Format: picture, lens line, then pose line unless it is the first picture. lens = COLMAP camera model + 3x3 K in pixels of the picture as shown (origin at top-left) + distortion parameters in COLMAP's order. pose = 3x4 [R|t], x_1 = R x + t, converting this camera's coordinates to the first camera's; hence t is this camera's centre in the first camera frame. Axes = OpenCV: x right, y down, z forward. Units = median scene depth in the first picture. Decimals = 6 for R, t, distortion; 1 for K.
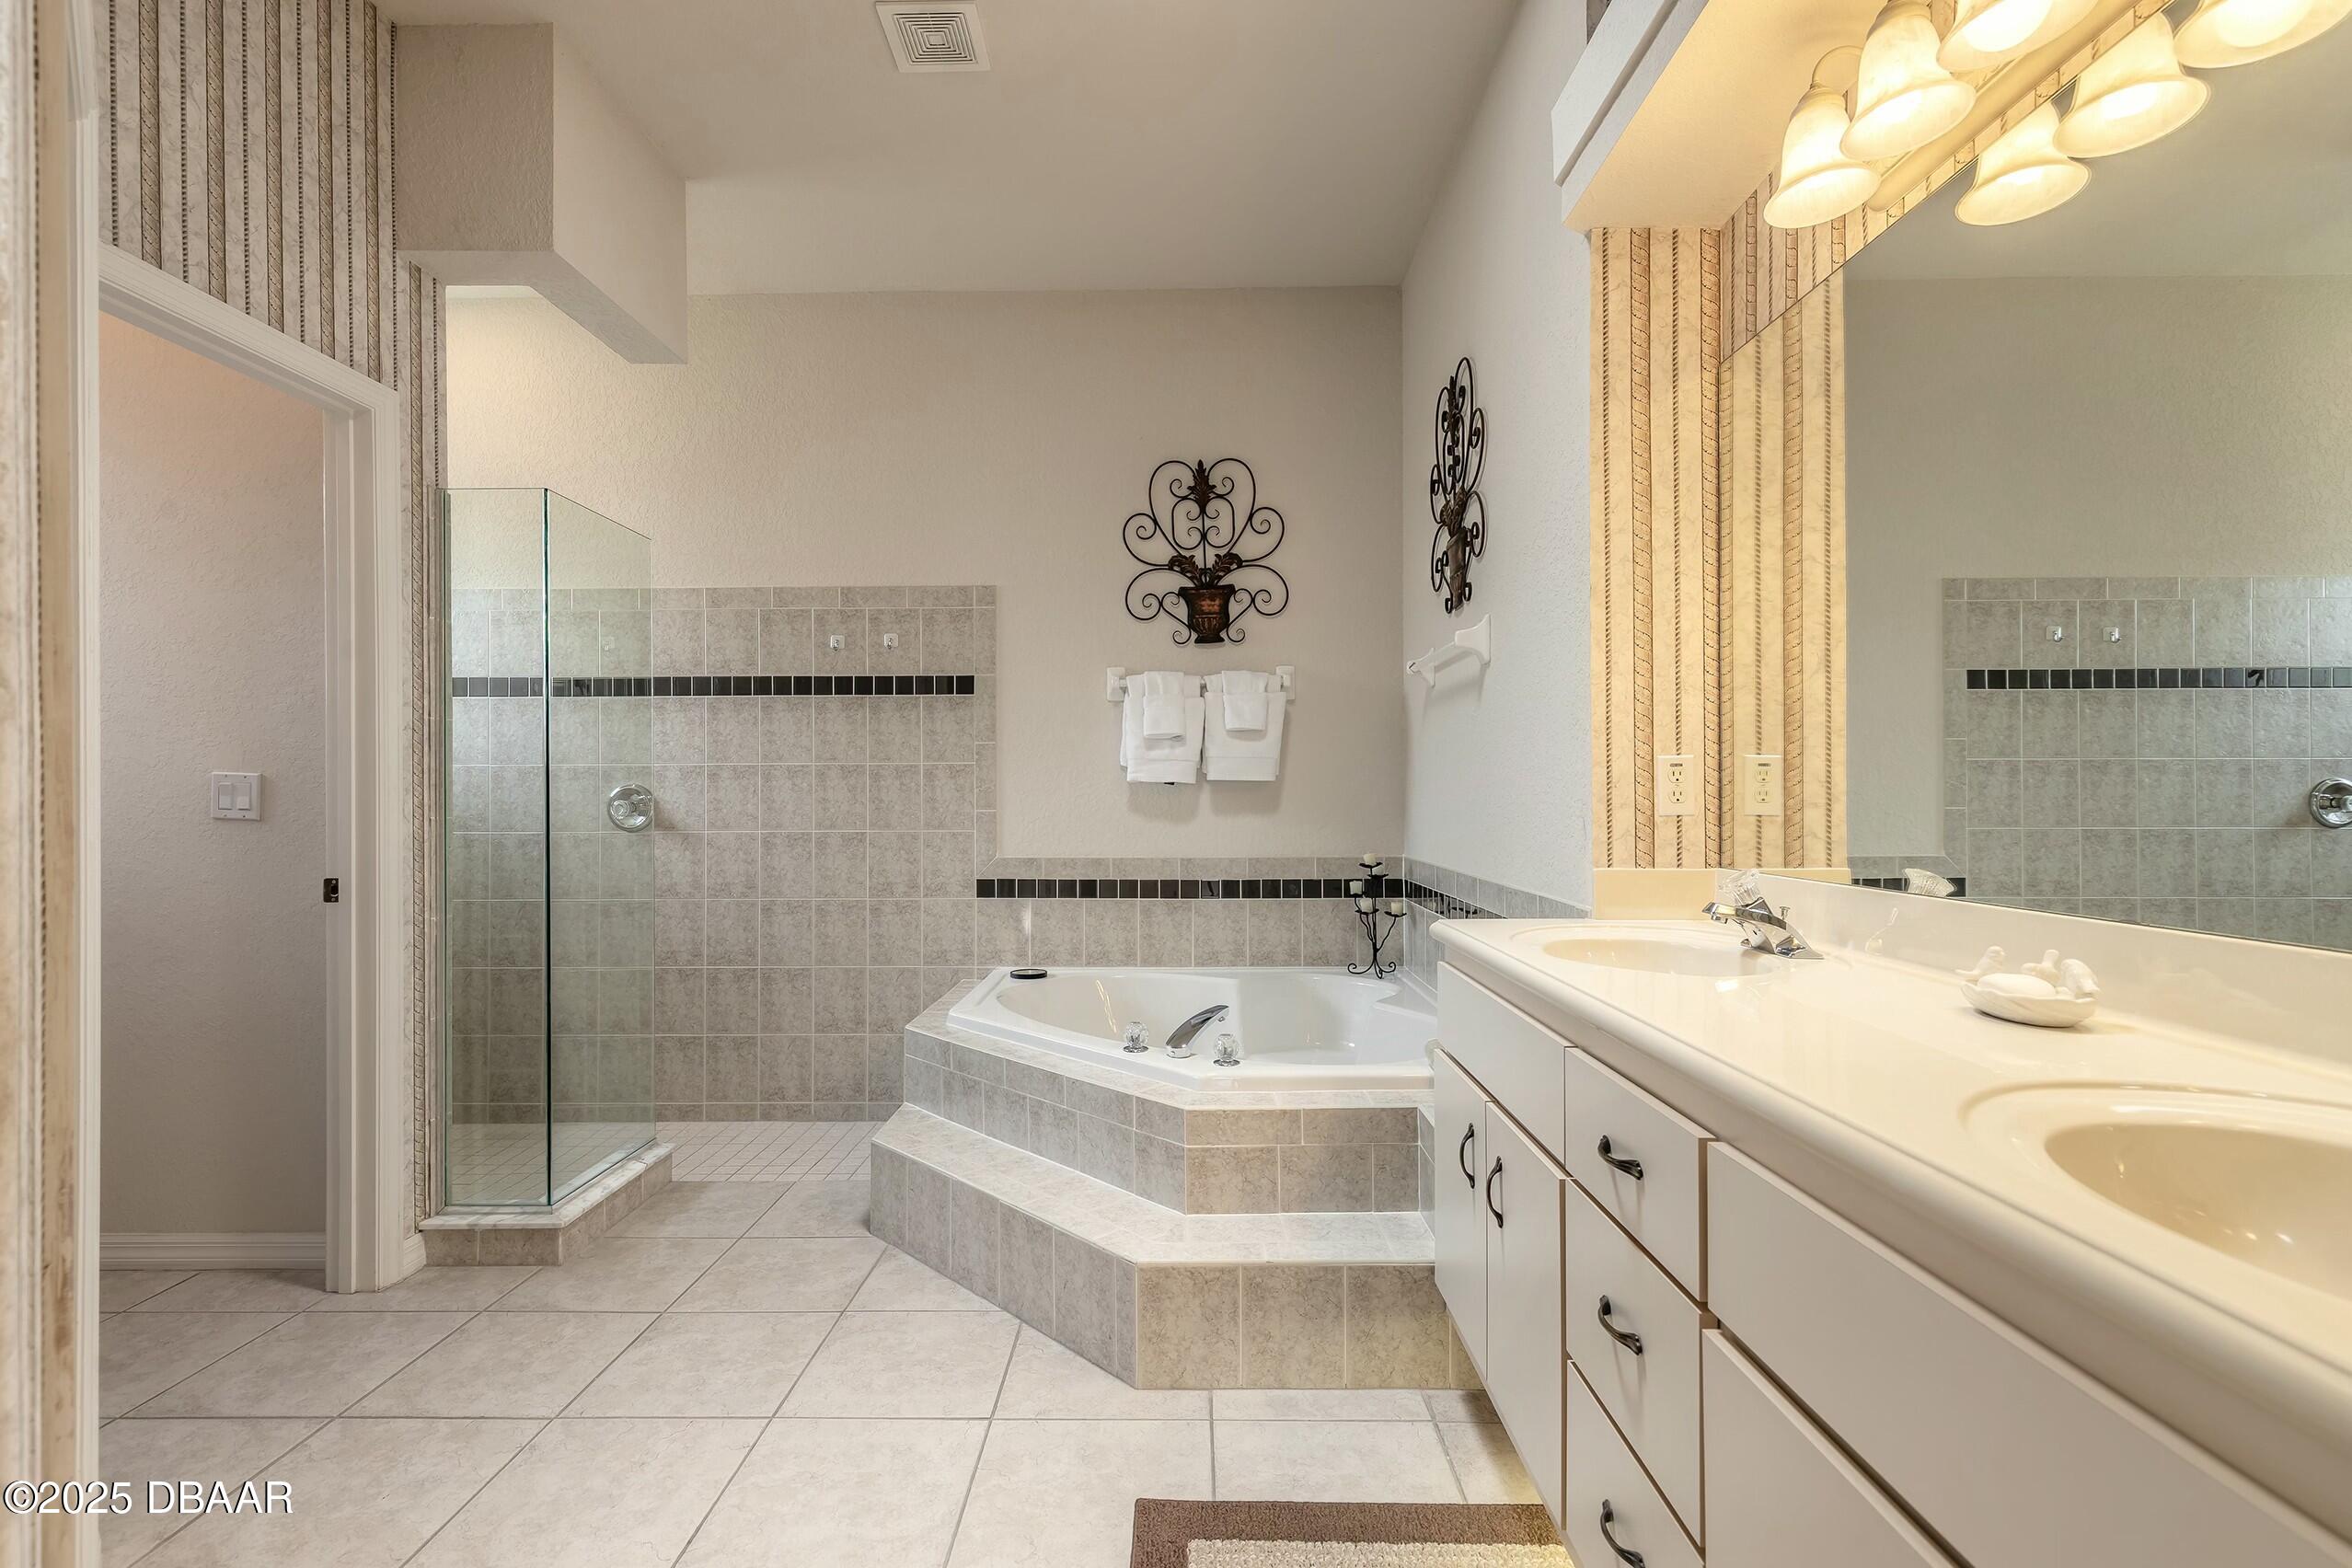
lens RADIAL K [[1062.1, 0, 1165.6], [0, 1062.1, 789.4], [0, 0, 1]] dist [0.011643, -0.000041]
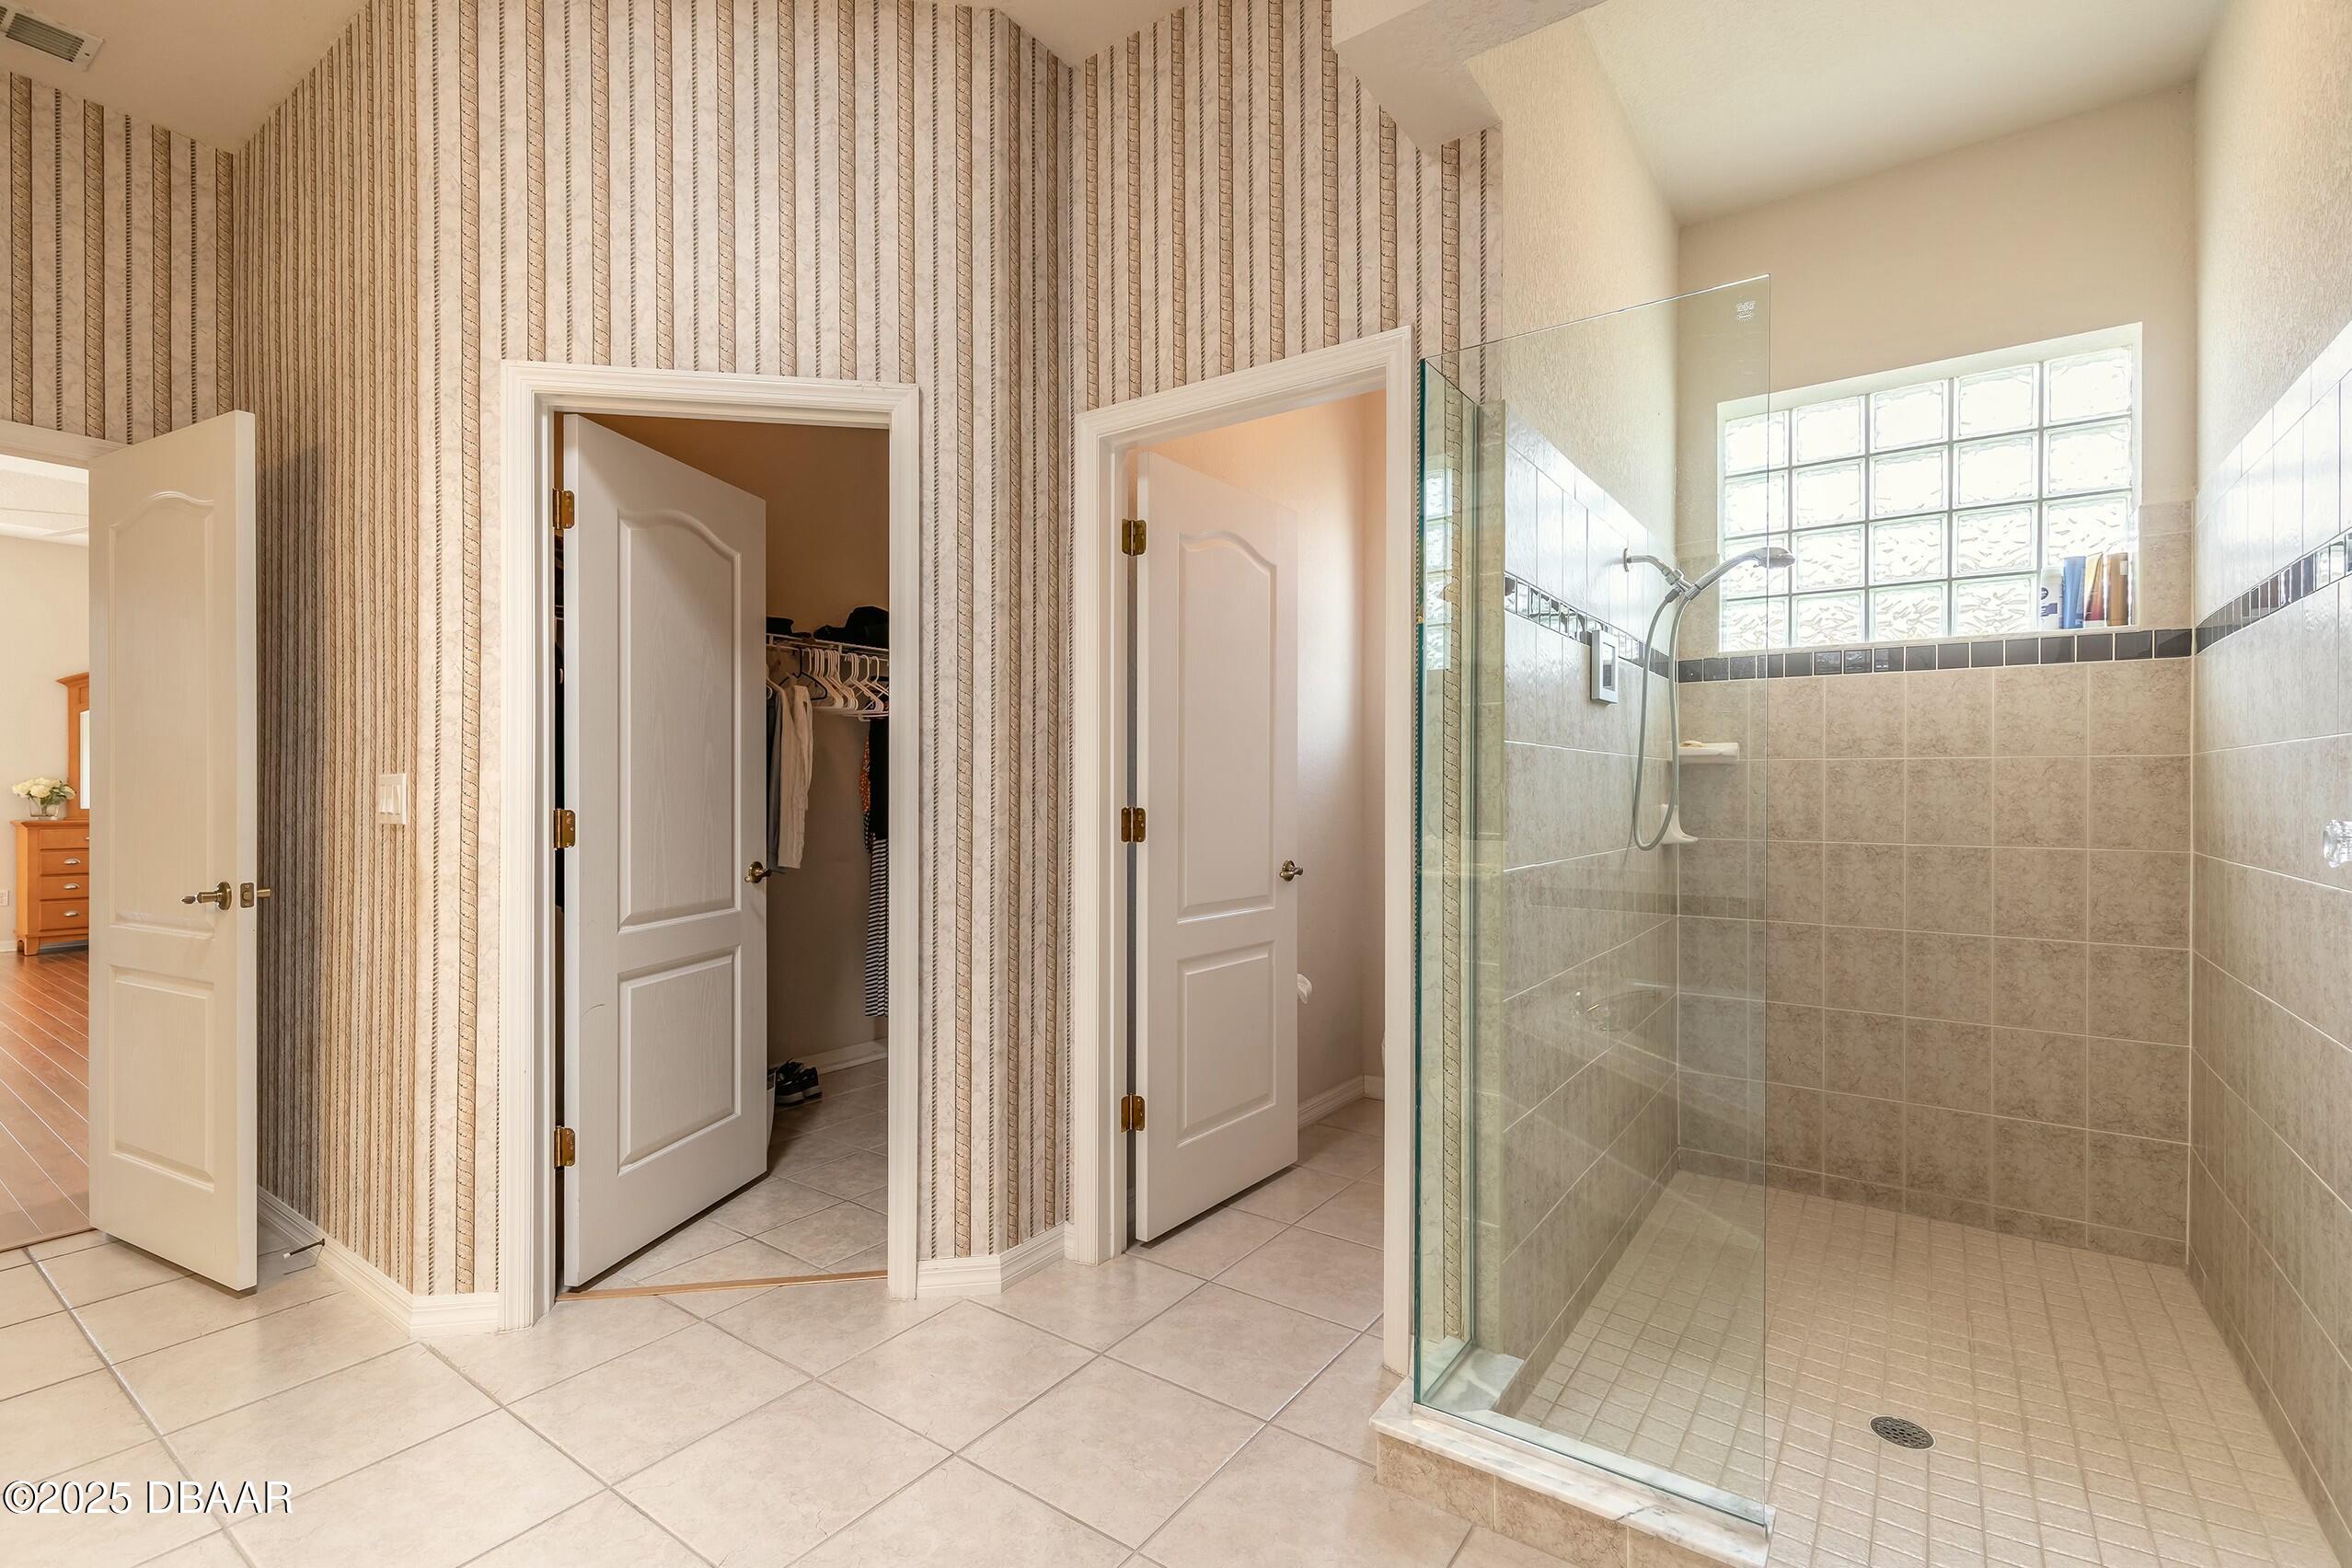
lens RADIAL K [[1062.1, 0, 1165.6], [0, 1062.1, 789.4], [0, 0, 1]] dist [0.011643, -0.000041]
pose [[-0.570613, 0.002405, -0.821215, 0.091771], [0.007964, 0.999965, -0.002605, -0.004029], [0.821180, -0.008027, -0.570613, 1.462339]]
